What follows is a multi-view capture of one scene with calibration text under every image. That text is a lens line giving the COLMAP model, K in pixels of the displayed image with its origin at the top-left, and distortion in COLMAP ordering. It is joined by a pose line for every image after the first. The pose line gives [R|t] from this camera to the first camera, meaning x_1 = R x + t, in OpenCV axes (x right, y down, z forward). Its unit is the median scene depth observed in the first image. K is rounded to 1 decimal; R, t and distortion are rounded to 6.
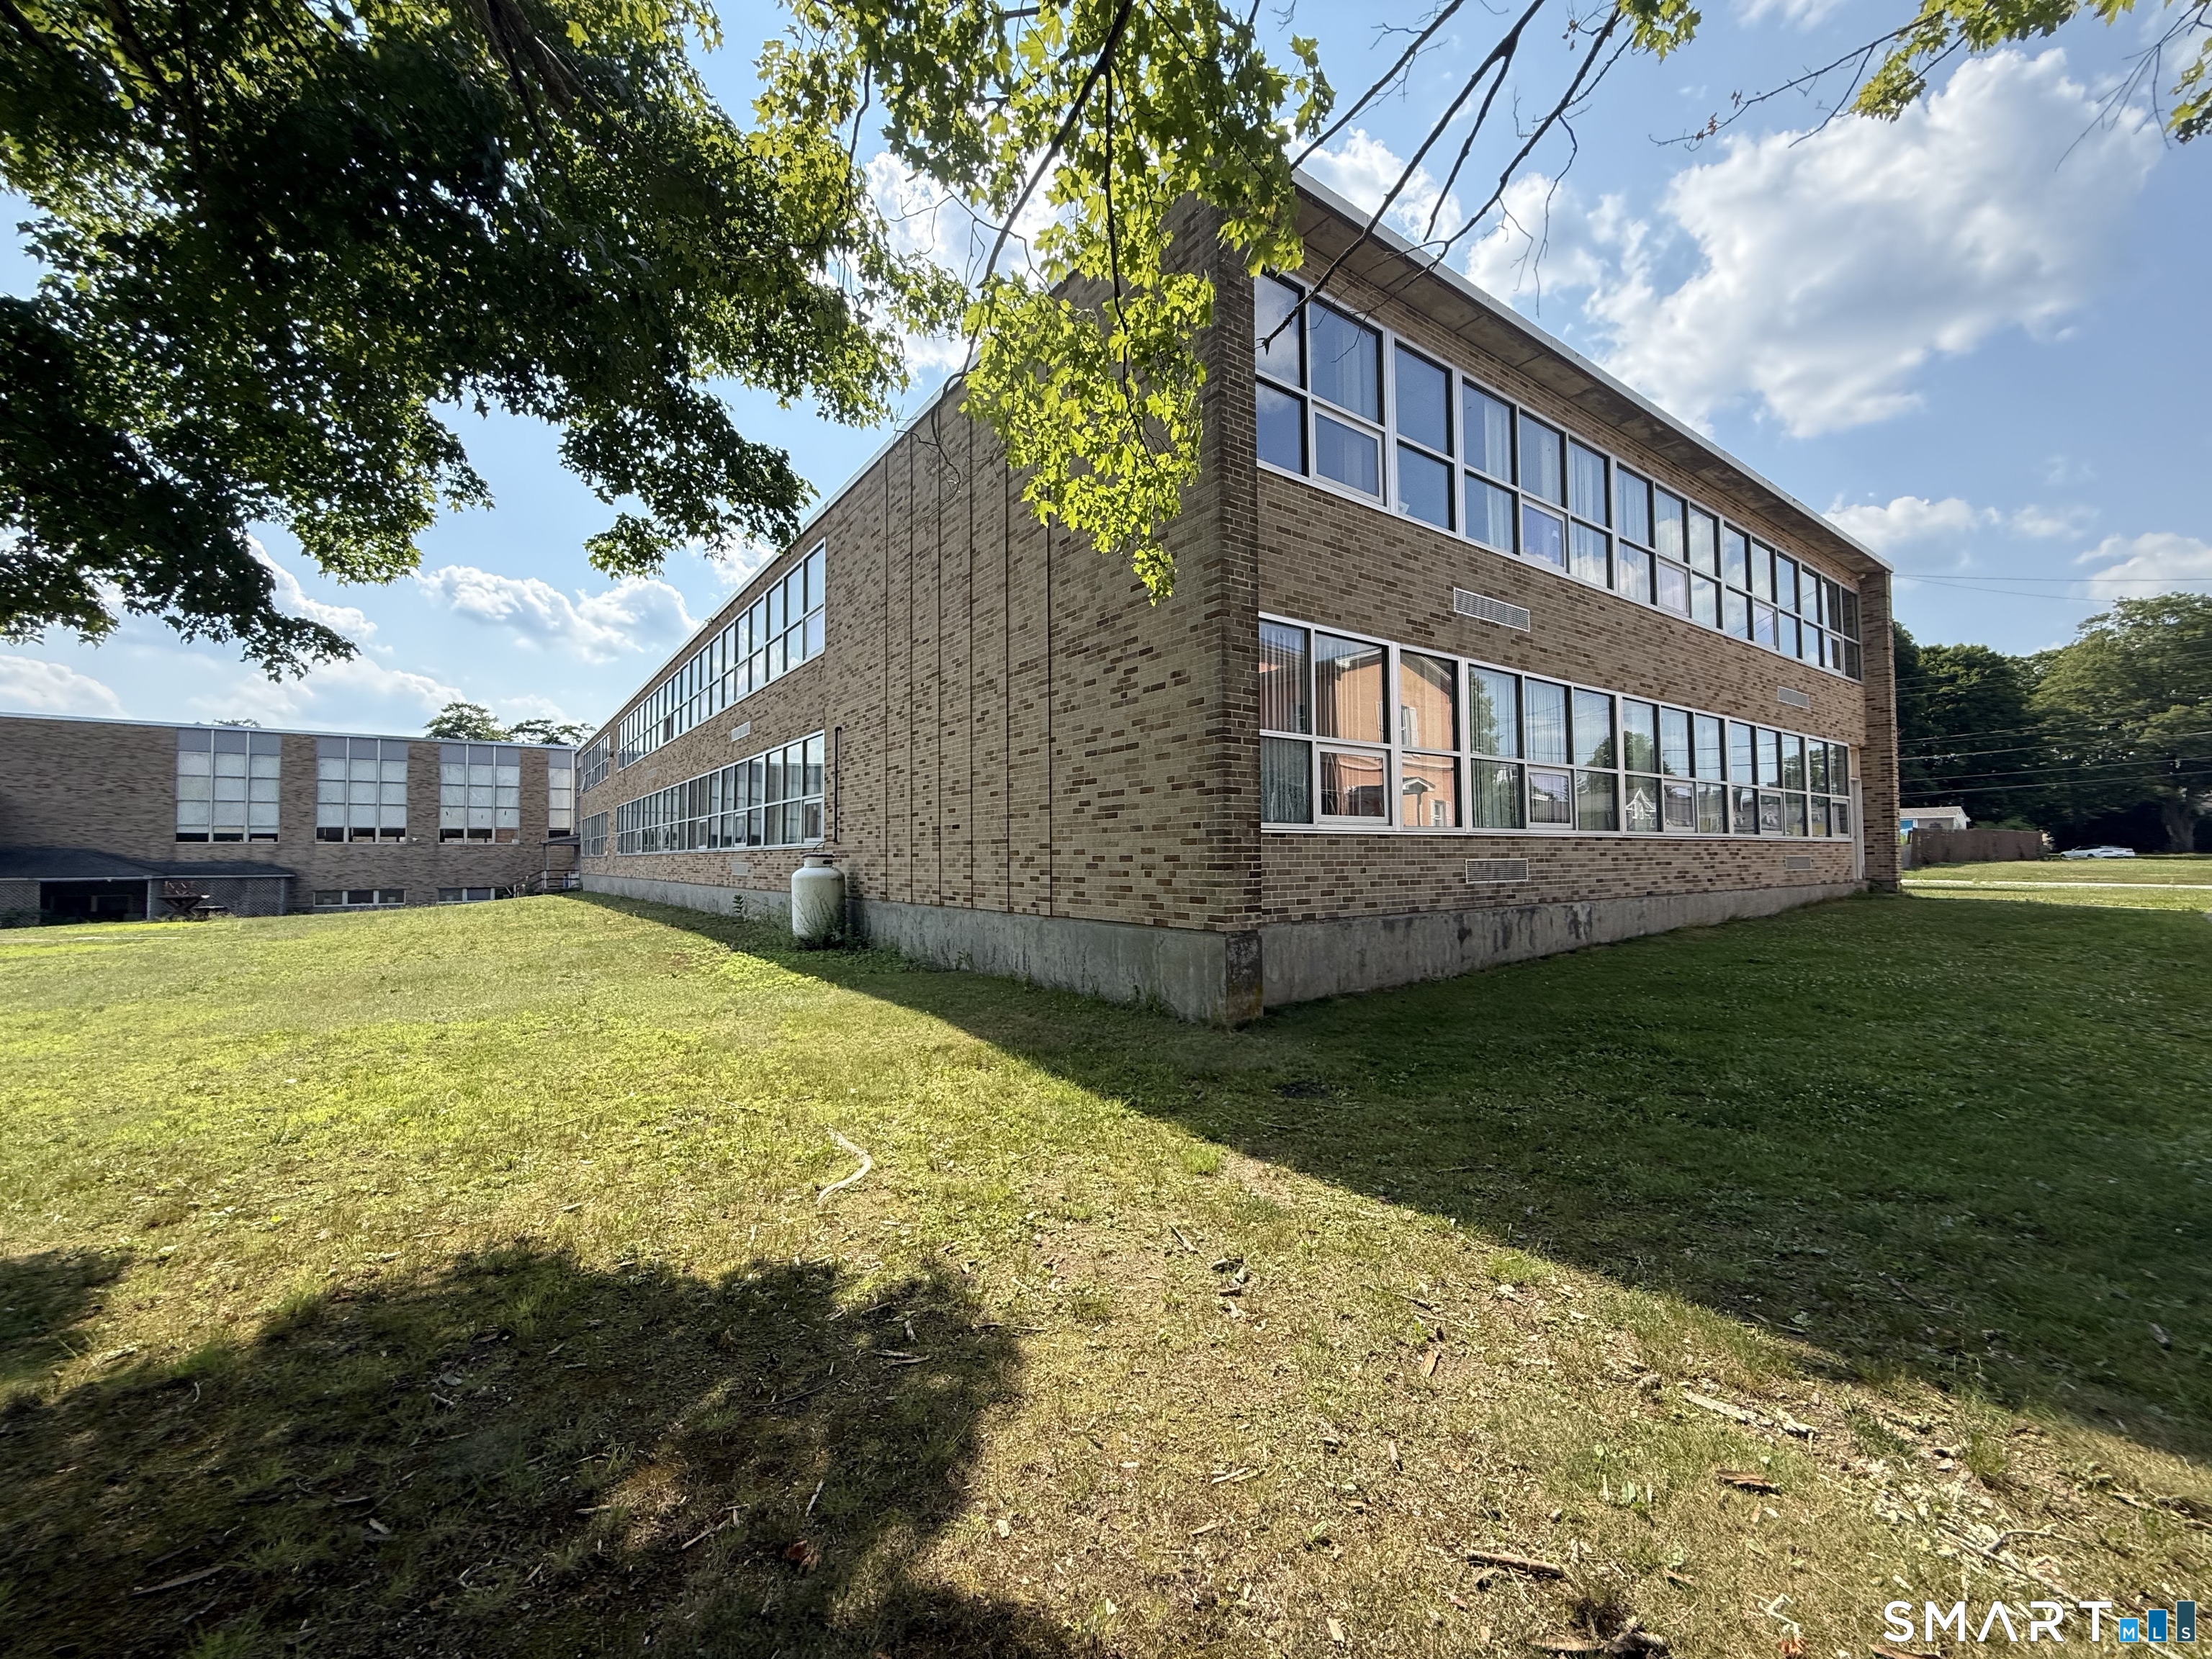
lens RADIAL K [[863.5, 0, 1095.4], [0, 863.5, 839.0], [0, 0, 1]] dist [-0.002463, 0.000903]
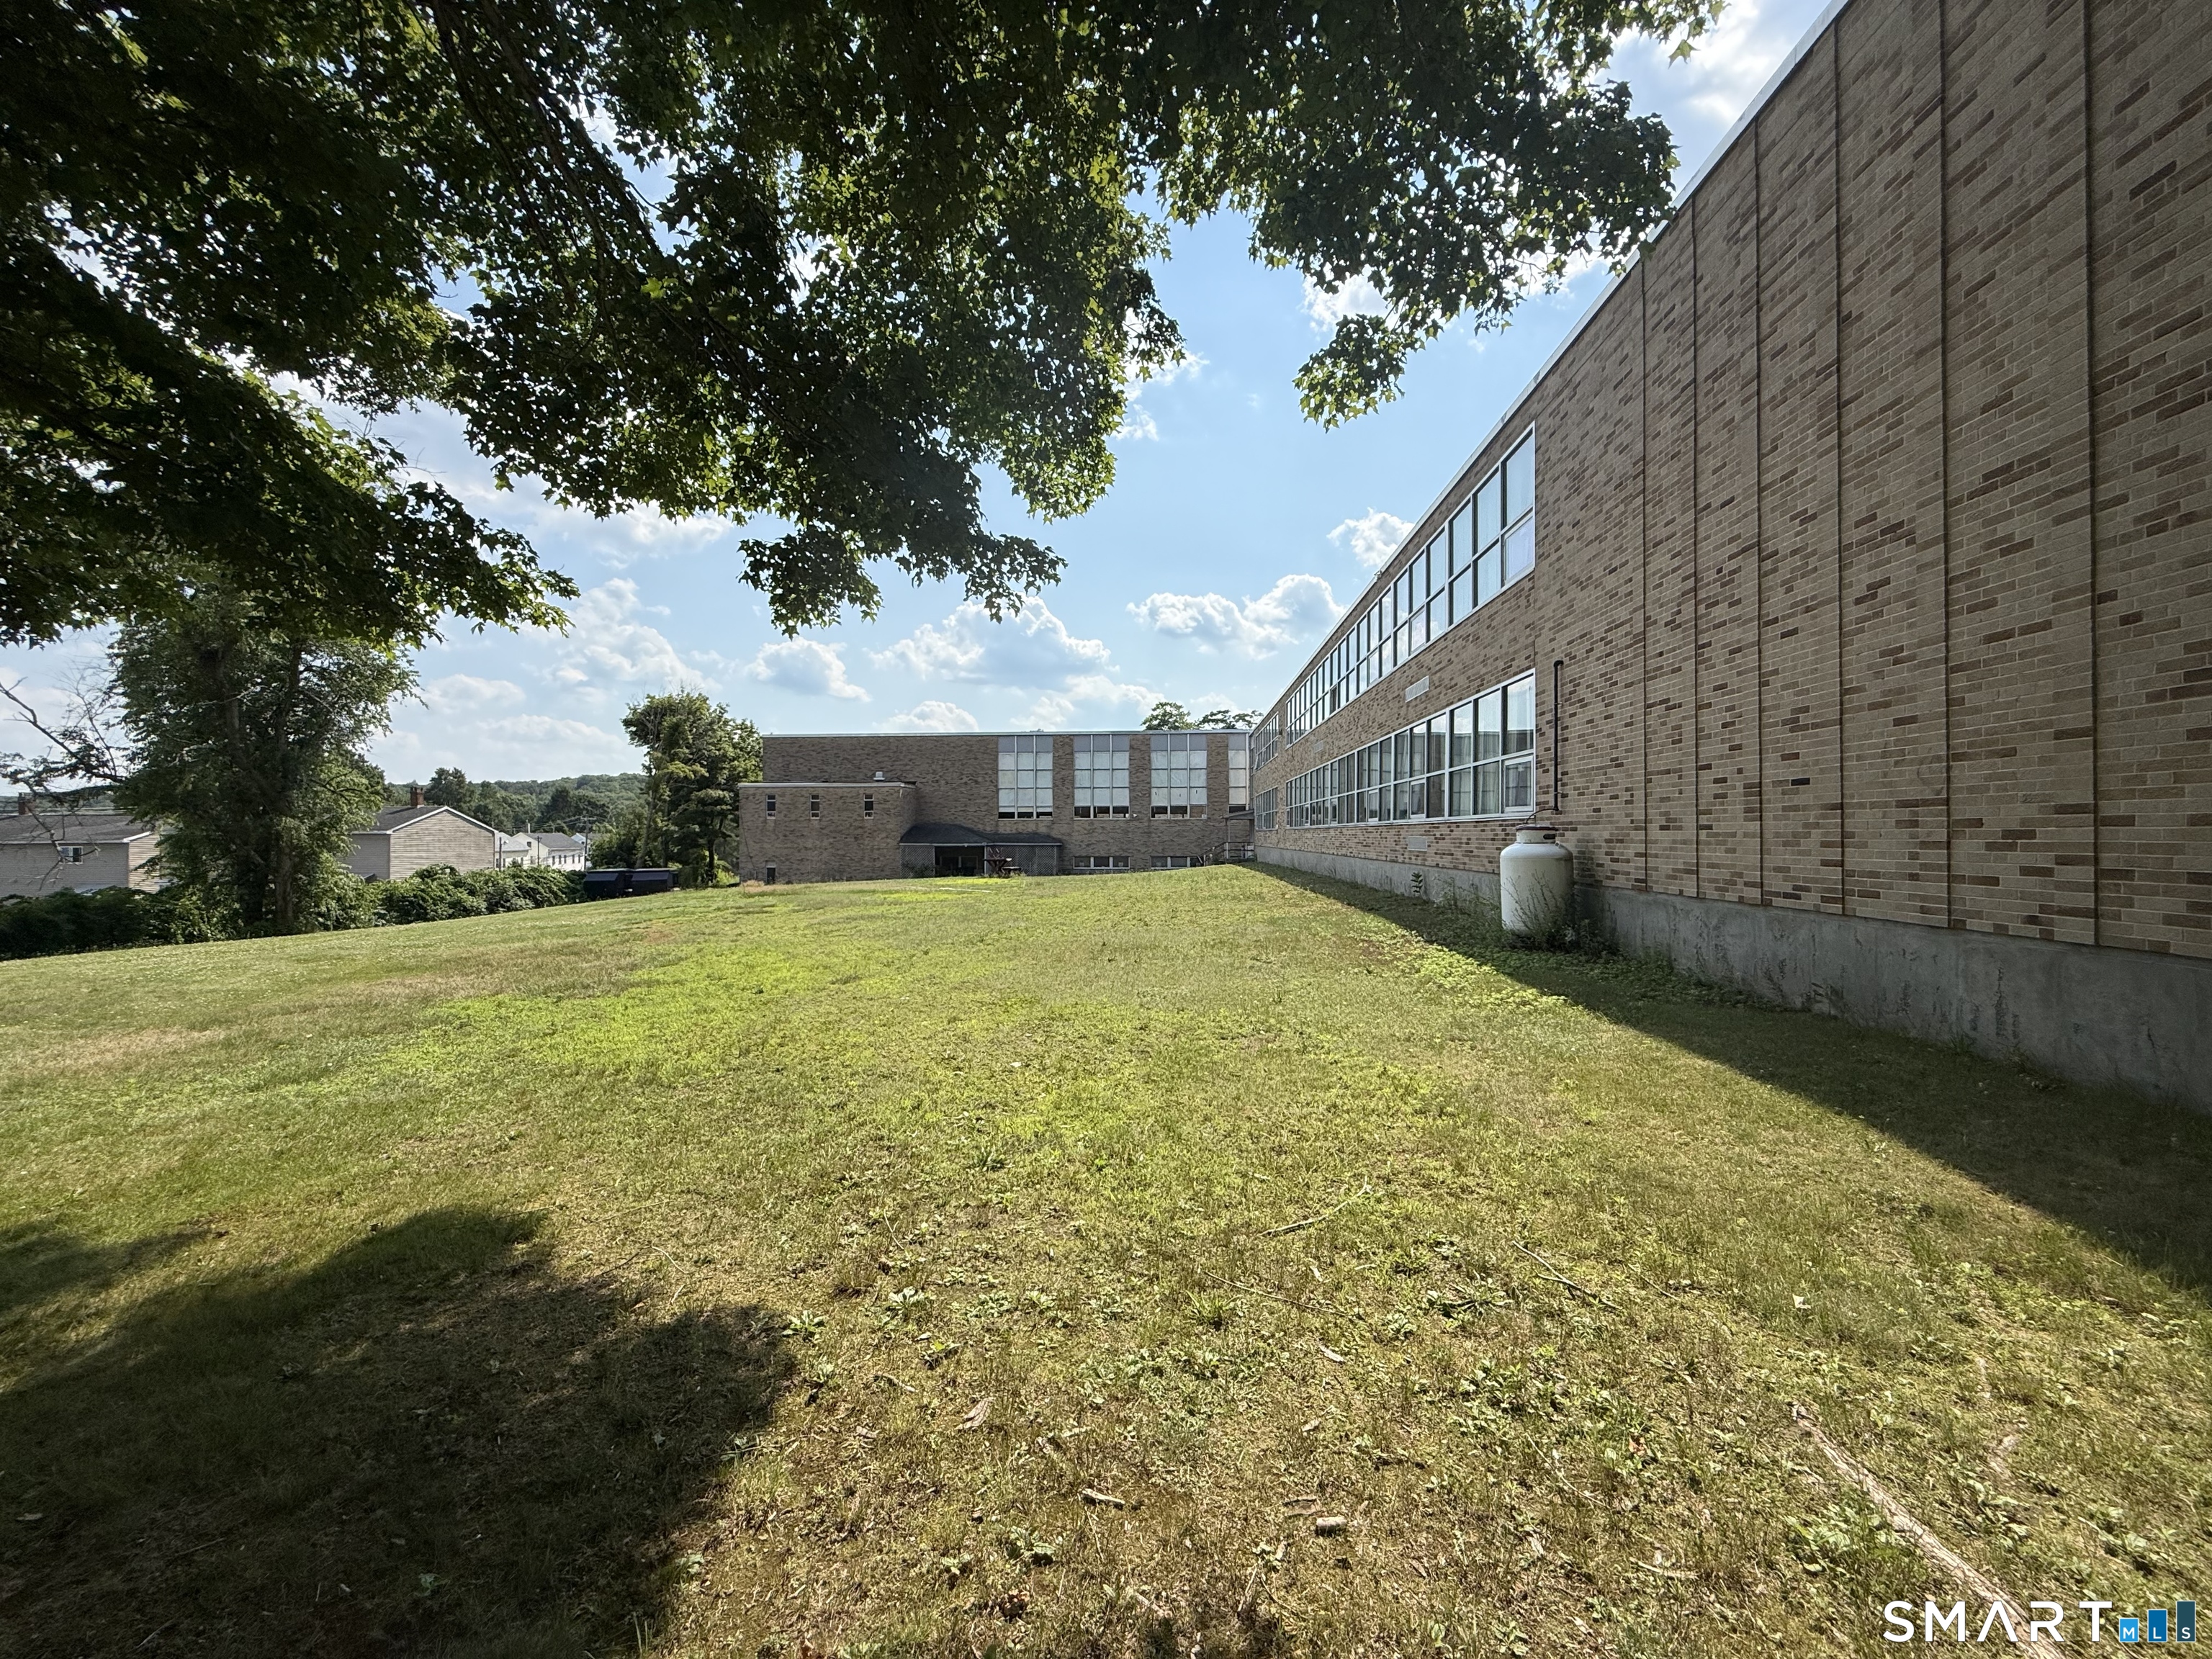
lens RADIAL K [[863.5, 0, 1105.3], [0, 863.5, 832.2], [0, 0, 1]] dist [-0.002463, 0.000903]
pose [[0.761575, 0.002780, -0.648070, -0.129915], [0.011964, 0.999760, 0.018348, 0.004586], [0.647966, -0.021727, 0.761359, 0.184113]]
